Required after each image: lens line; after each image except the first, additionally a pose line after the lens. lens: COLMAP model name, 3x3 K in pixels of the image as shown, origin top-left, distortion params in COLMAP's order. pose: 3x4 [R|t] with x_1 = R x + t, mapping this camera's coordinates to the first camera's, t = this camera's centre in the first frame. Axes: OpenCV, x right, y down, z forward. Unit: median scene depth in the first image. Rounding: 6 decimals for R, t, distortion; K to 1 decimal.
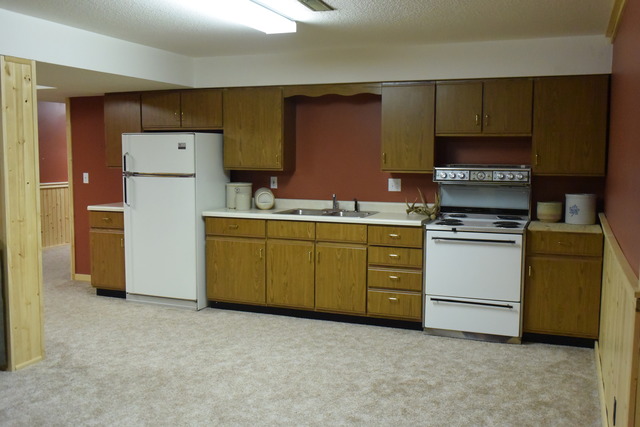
lens RADIAL K [[642.8, 0, 320.0], [0, 642.8, 213.5], [0, 0, 1]] dist [-0.000357, 0.000025]
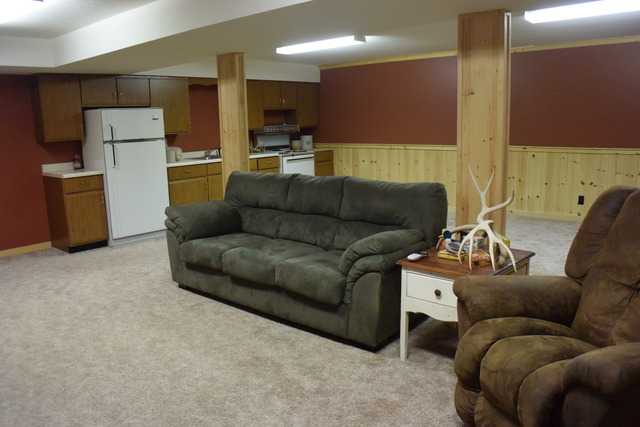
lens RADIAL K [[506.8, 0, 320.0], [0, 506.8, 213.5], [0, 0, 1]] dist [-0.005673, -0.002609]
pose [[0.345273, -0.189449, 0.919182, -1.101461], [0.129188, 0.979684, 0.153393, -0.024457], [-0.929568, 0.065785, 0.362733, 0.284626]]
